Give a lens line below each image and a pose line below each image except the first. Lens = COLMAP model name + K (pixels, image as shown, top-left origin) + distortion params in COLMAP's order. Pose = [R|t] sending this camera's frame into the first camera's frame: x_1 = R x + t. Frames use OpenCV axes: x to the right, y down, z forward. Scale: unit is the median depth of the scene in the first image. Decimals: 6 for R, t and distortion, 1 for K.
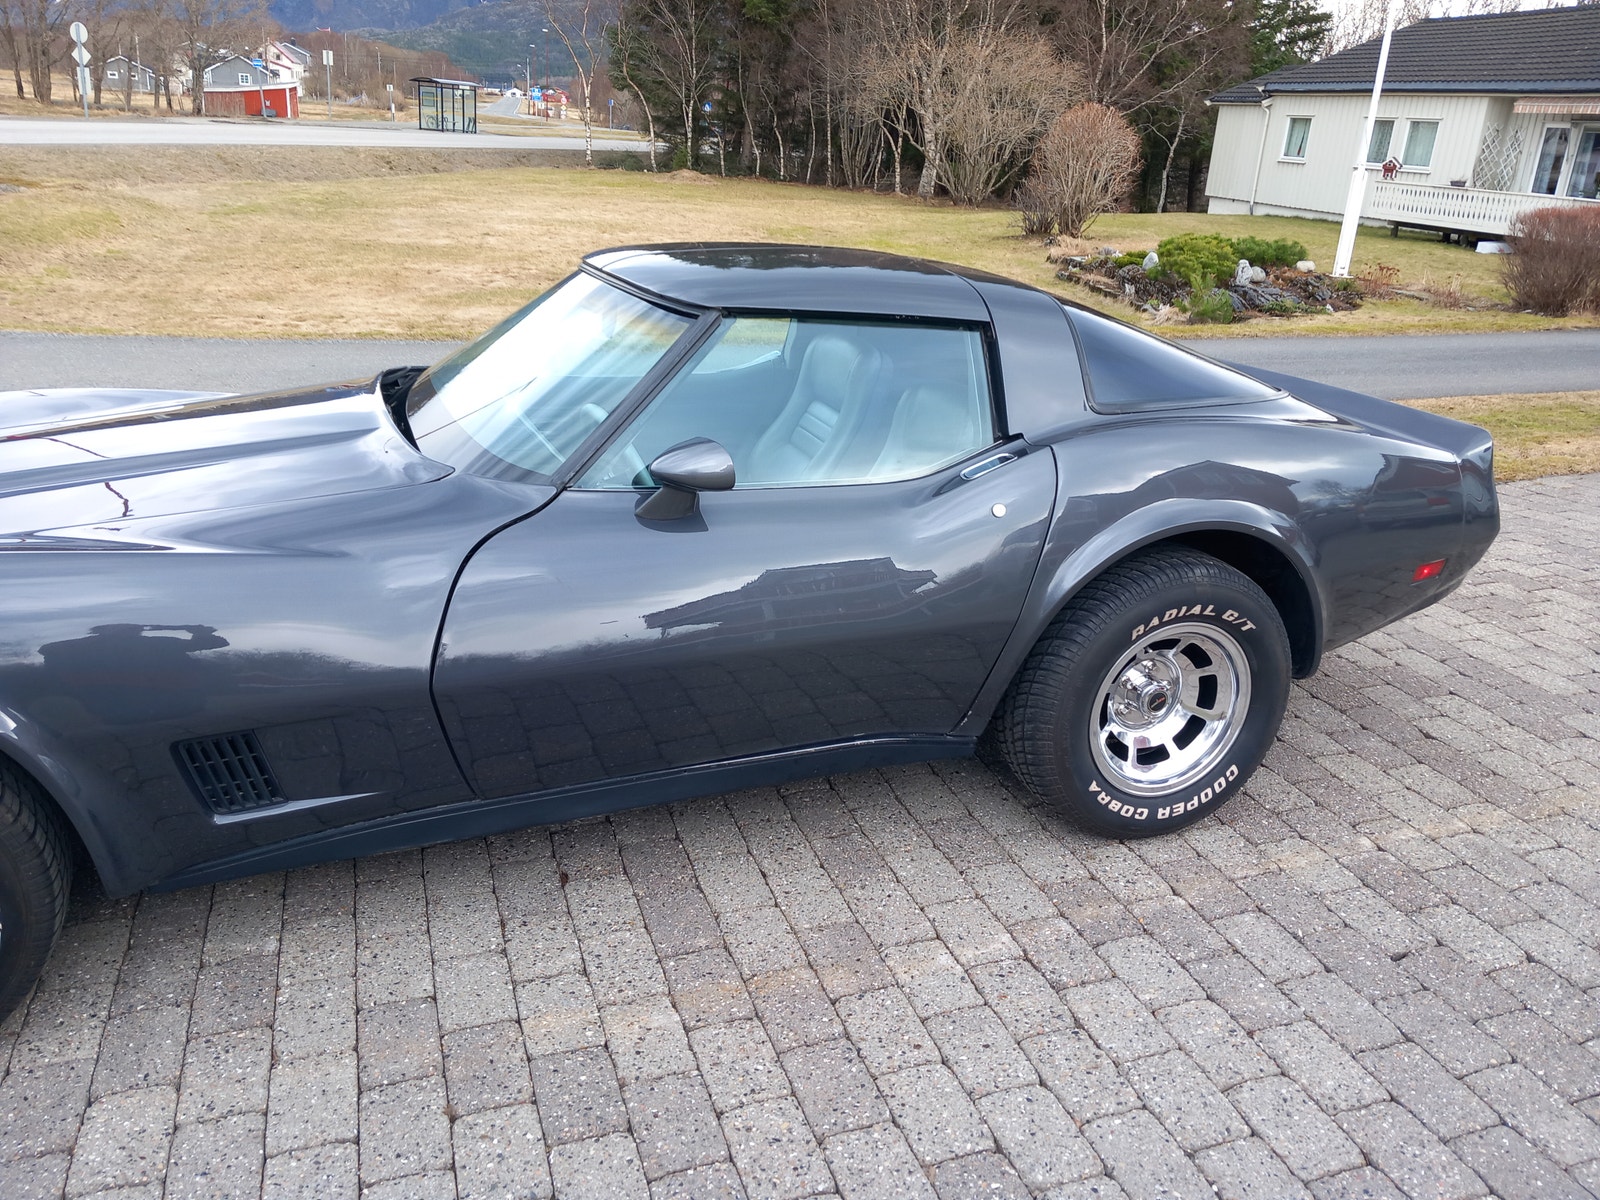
lens RADIAL K [[1267.2, 0, 801.7], [0, 1267.2, 591.3], [0, 0, 1]] dist [0.011765, -0.016430]
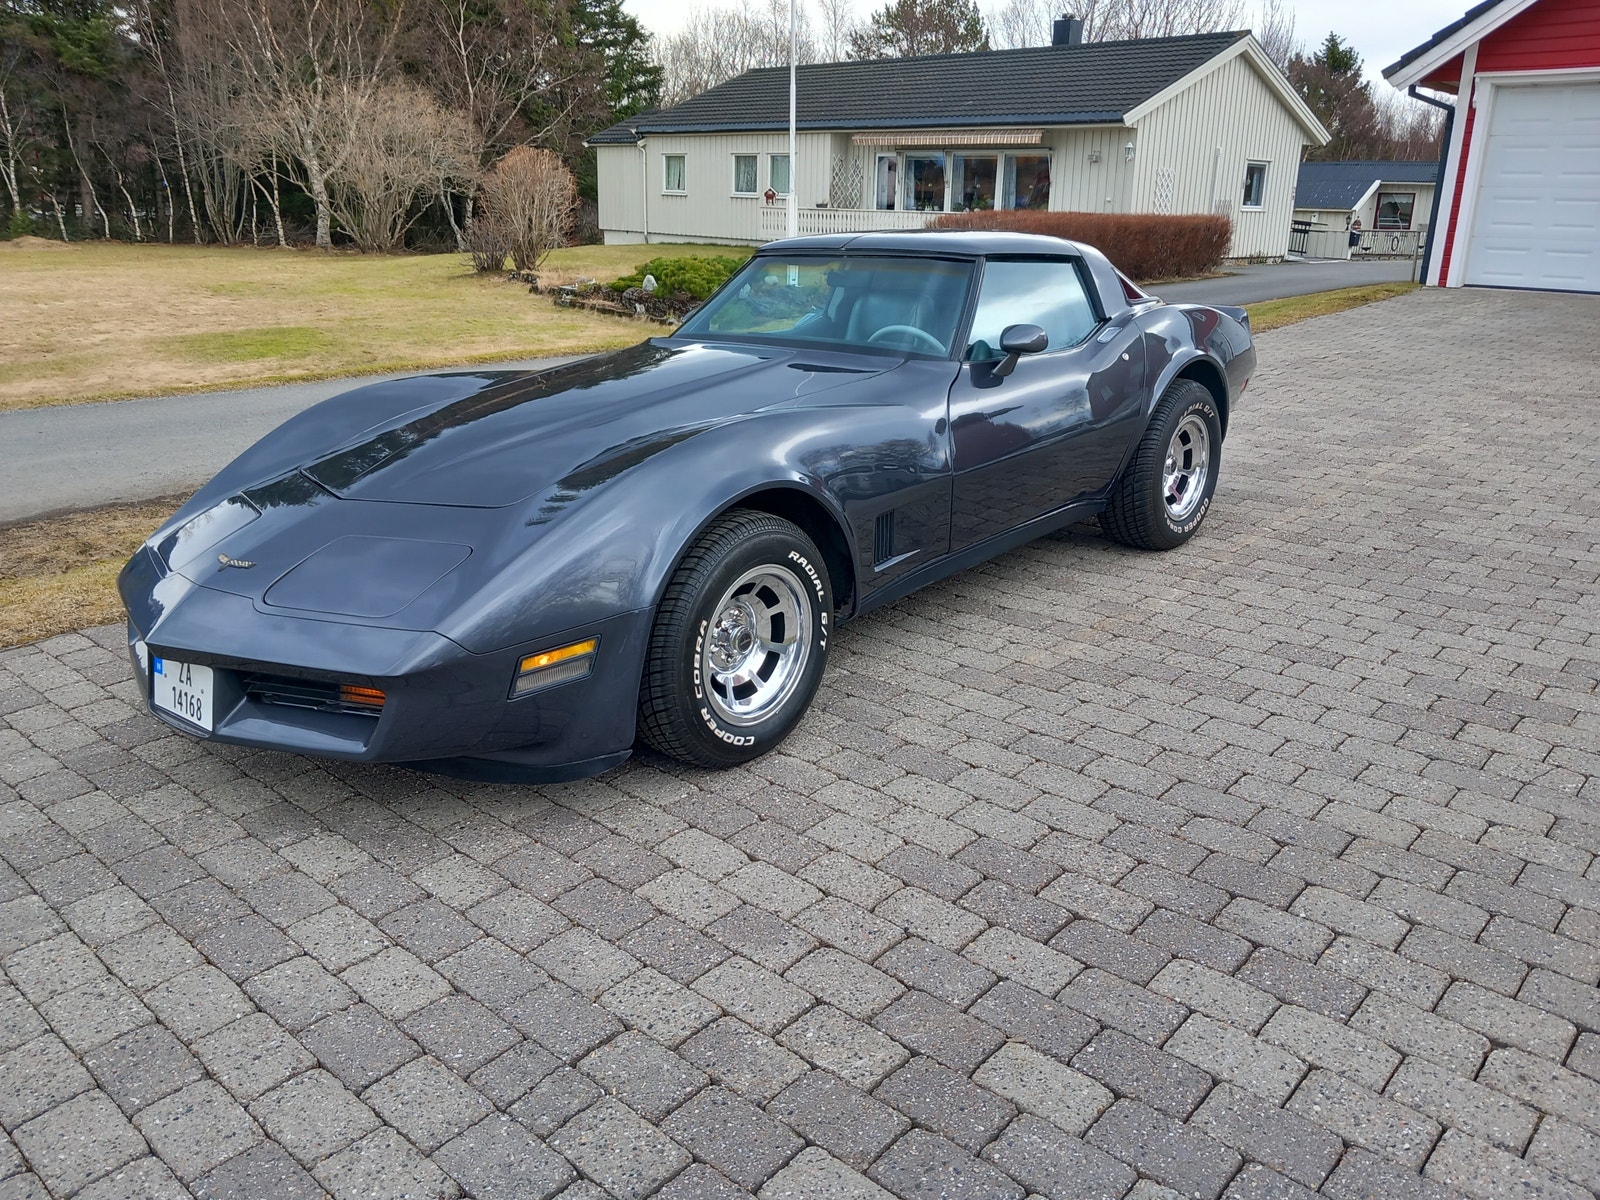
lens RADIAL K [[1267.2, 0, 807.5], [0, 1267.2, 591.7], [0, 0, 1]] dist [0.011765, -0.016430]
pose [[0.873842, -0.186570, 0.448989, -0.840600], [0.200633, 0.979527, 0.016545, 0.107031], [-0.442884, 0.075624, 0.893384, -0.287248]]
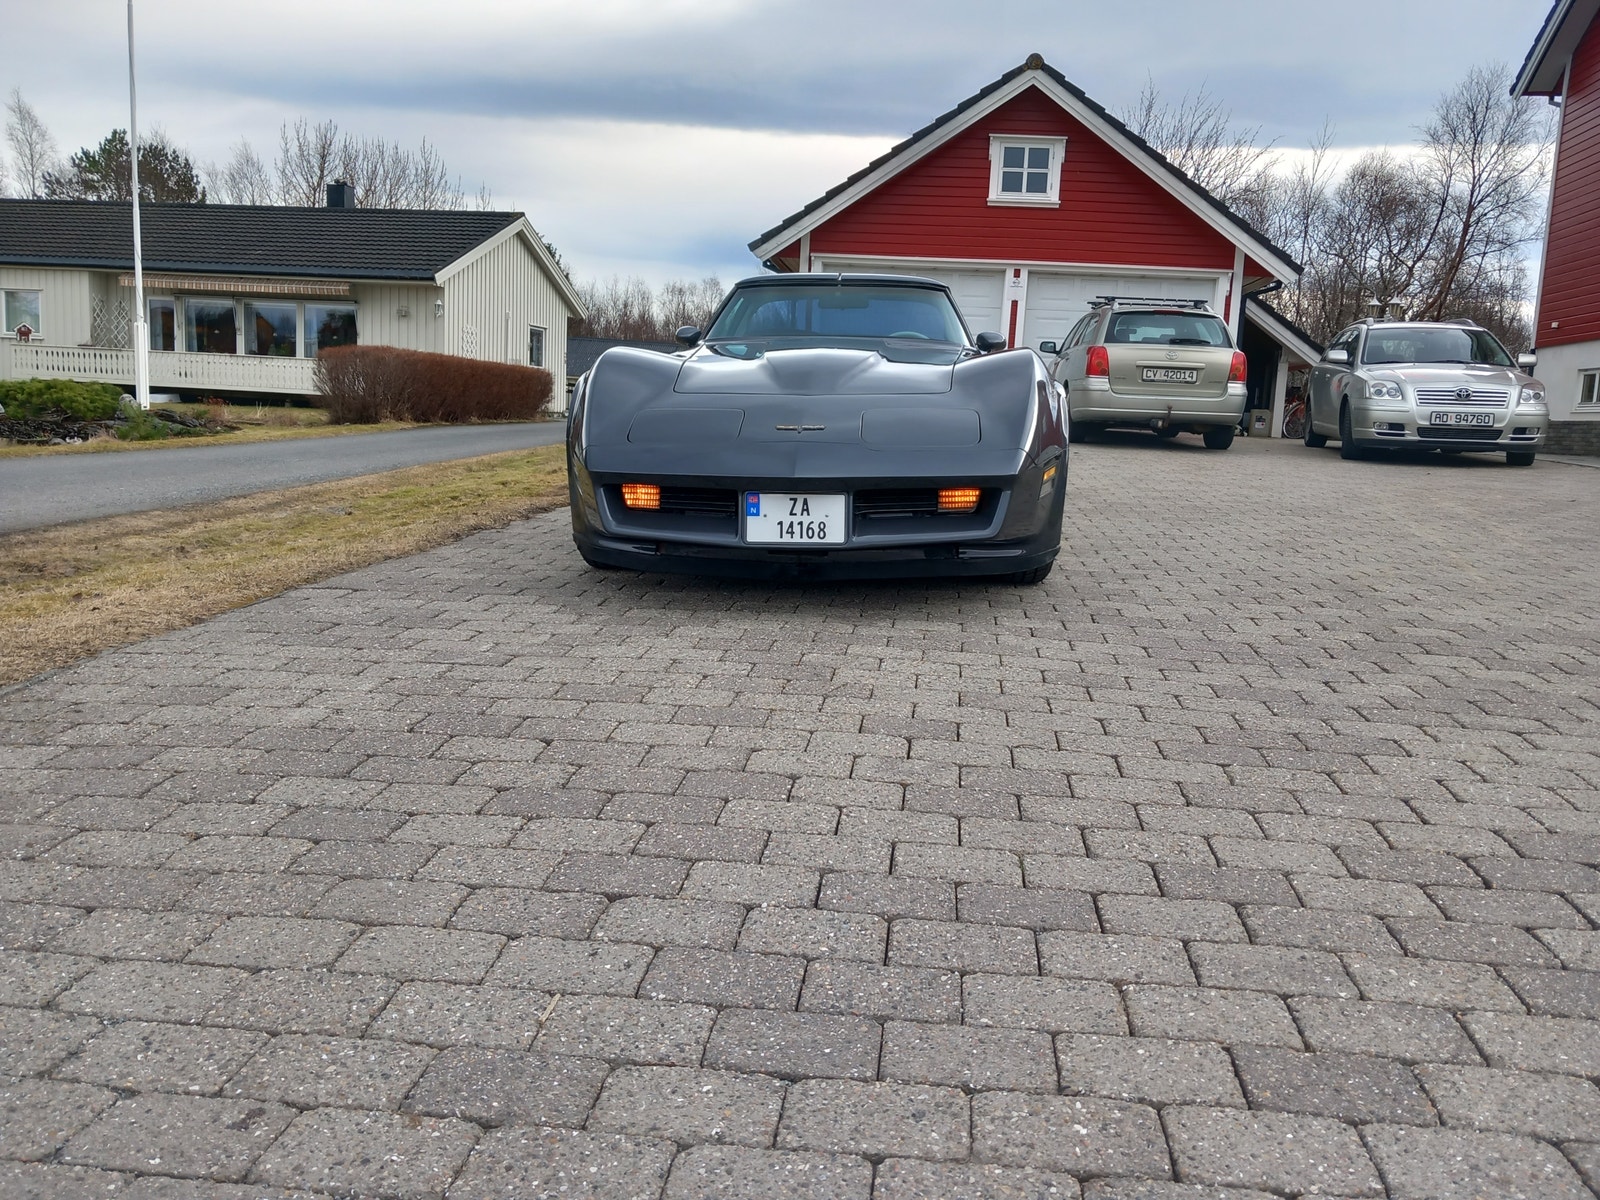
lens RADIAL K [[1267.2, 0, 809.3], [0, 1267.2, 590.4], [0, 0, 1]] dist [0.011765, -0.016430]
pose [[0.428484, -0.168367, 0.887724, -1.839634], [0.290785, 0.955912, 0.040944, 0.117863], [-0.855479, 0.240593, 0.458552, 0.182101]]
